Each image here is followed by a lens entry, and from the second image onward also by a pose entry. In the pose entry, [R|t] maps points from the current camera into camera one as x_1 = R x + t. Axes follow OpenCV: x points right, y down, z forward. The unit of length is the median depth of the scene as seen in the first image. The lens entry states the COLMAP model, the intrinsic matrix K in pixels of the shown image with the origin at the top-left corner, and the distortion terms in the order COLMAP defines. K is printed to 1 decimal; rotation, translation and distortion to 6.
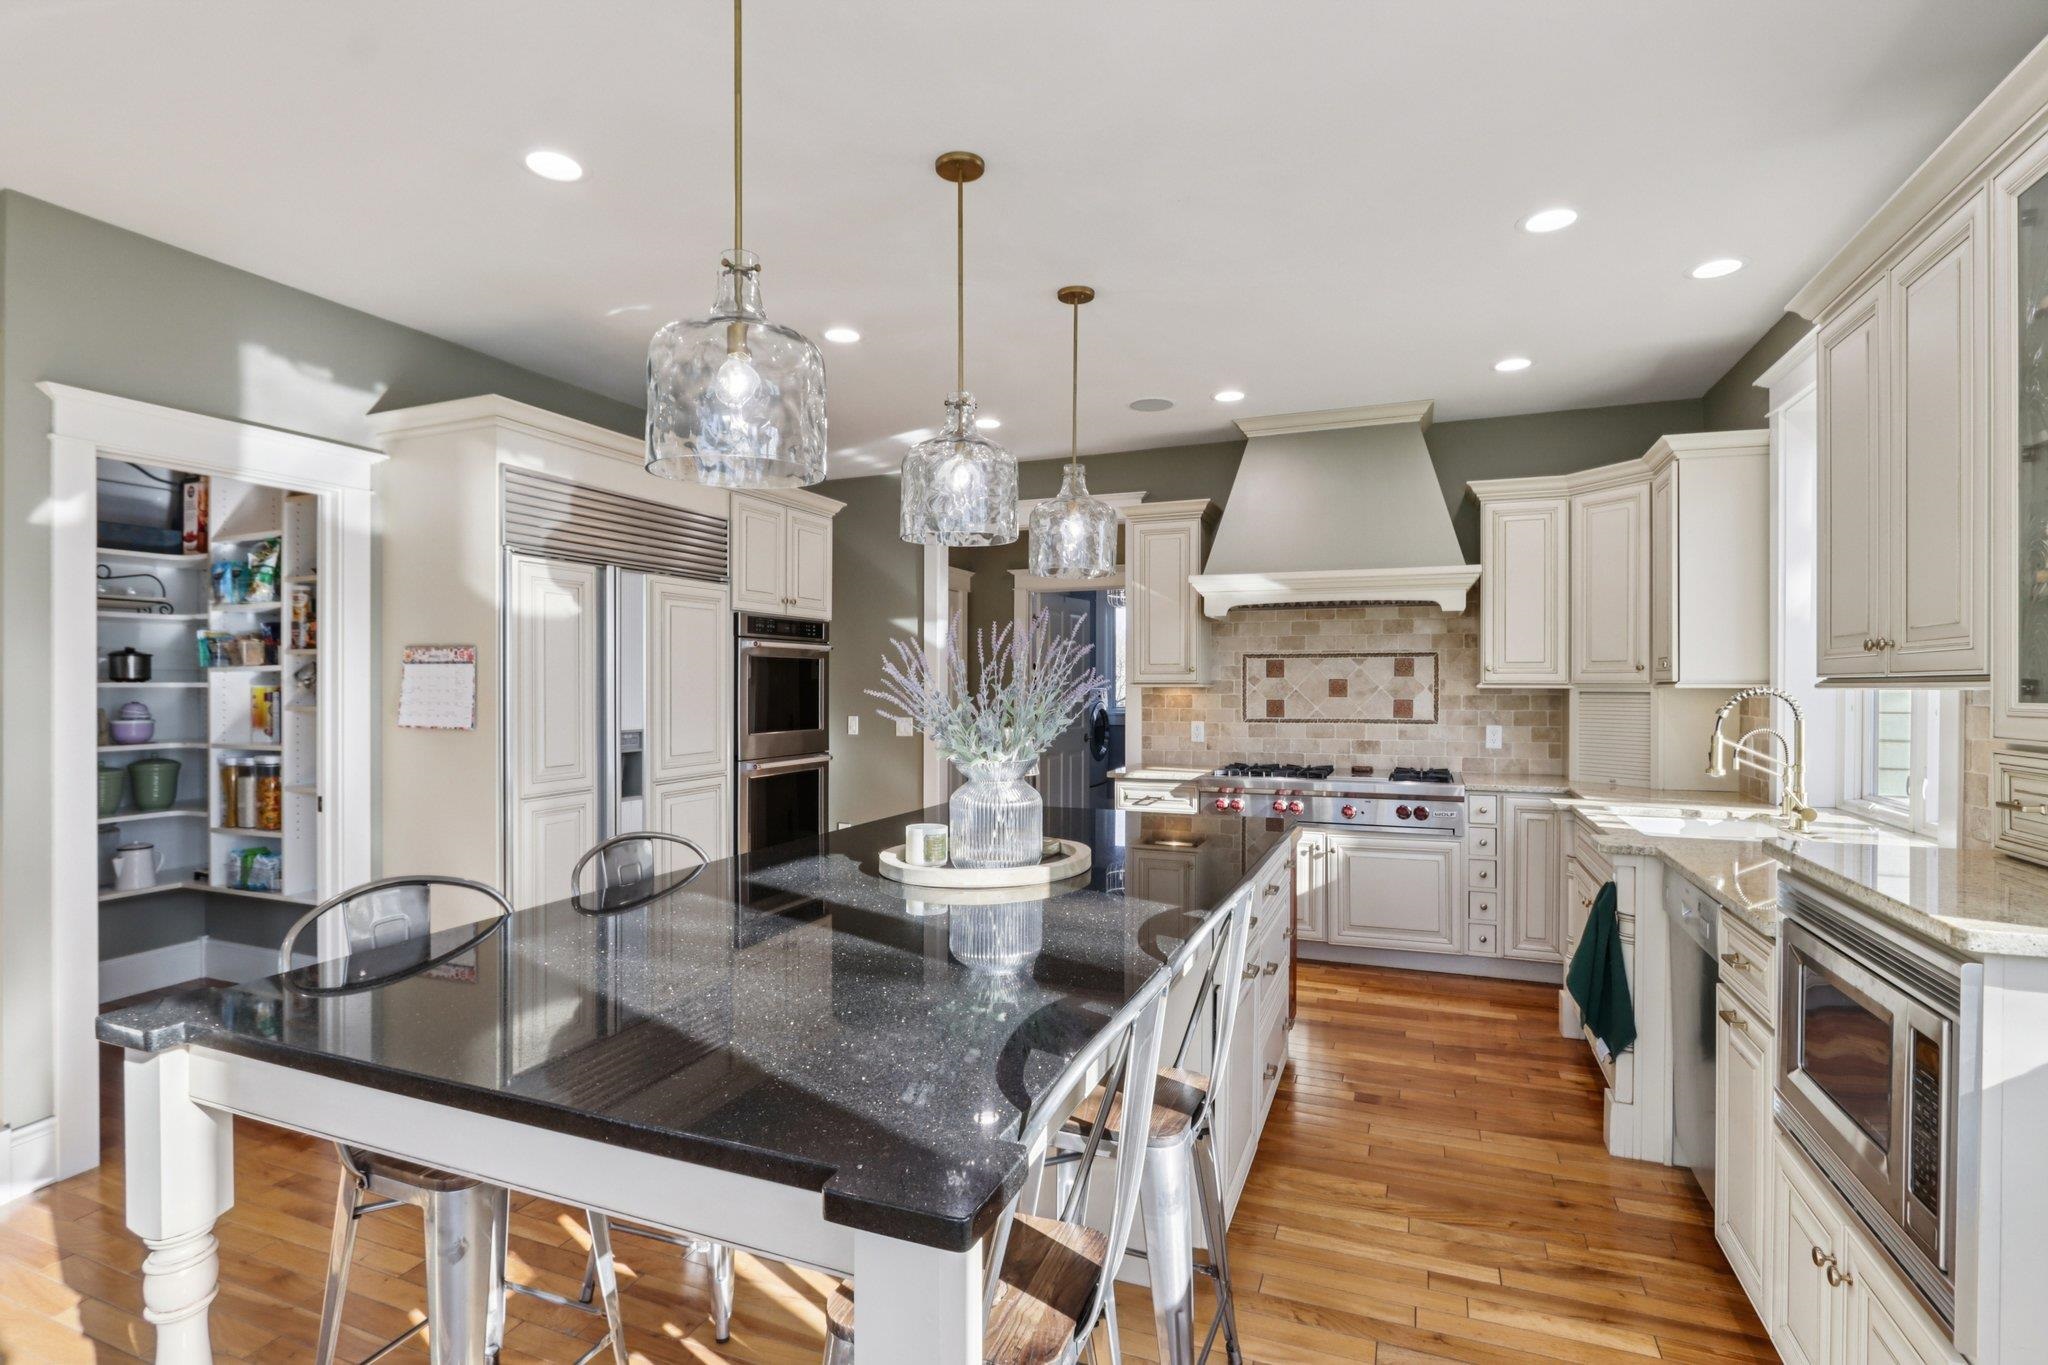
lens RADIAL K [[973.6, 0, 1025.5], [0, 973.6, 684.2], [0, 0, 1]] dist [-0.021804, 0.000774]
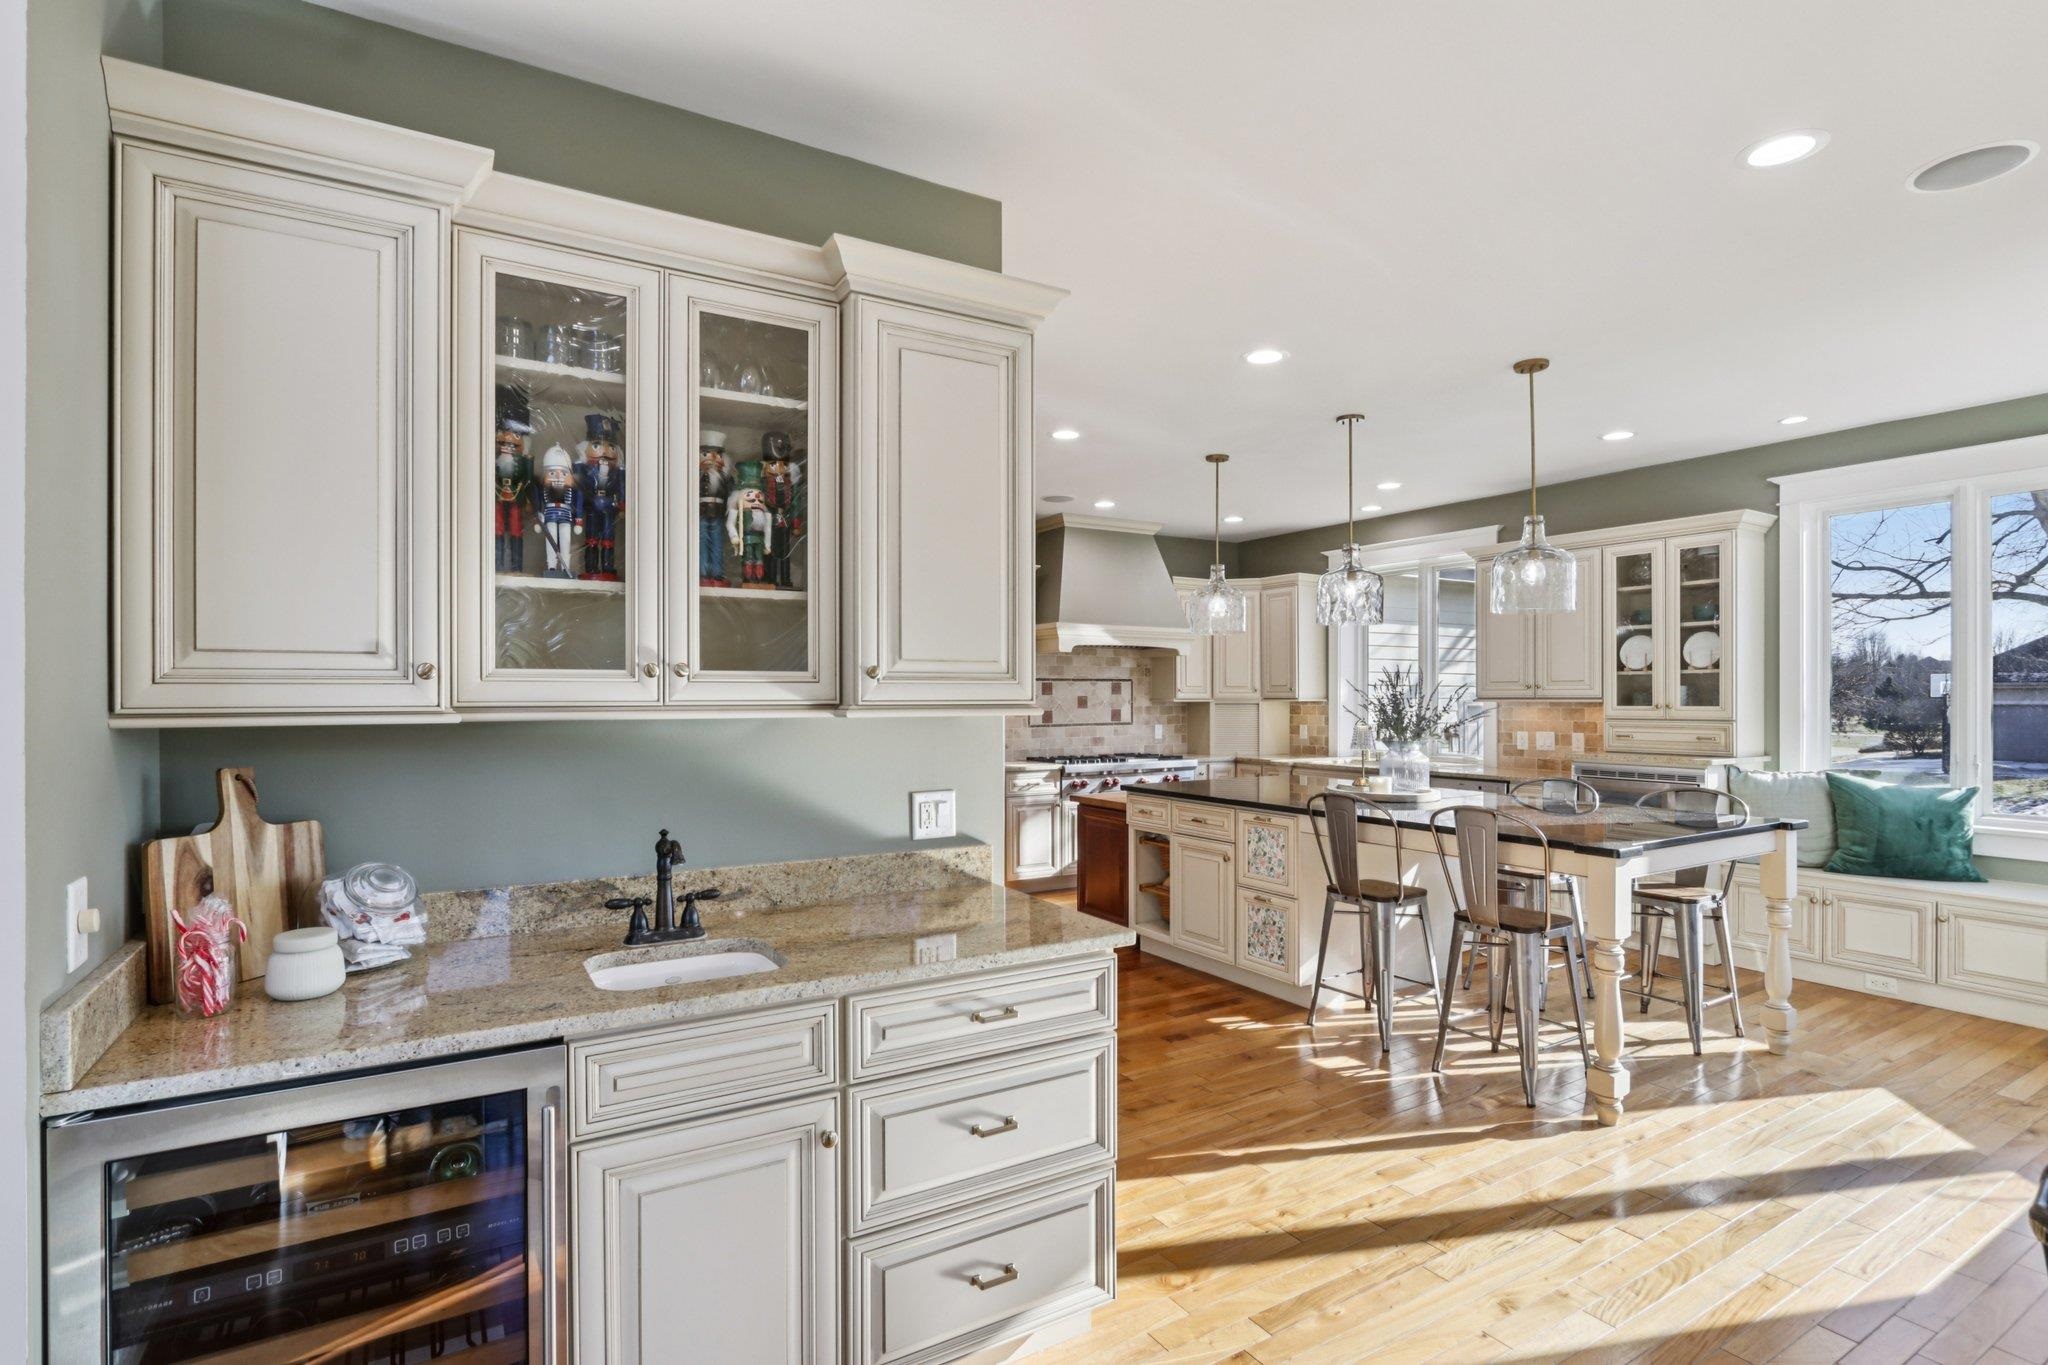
lens RADIAL K [[973.6, 0, 1020.5], [0, 973.6, 691.1], [0, 0, 1]] dist [-0.021804, 0.000774]
pose [[0.605901, 0.001916, 0.795538, -0.946153], [0.001432, 0.999993, -0.003499, -0.008071], [-0.795539, 0.003259, 0.605894, 0.191548]]
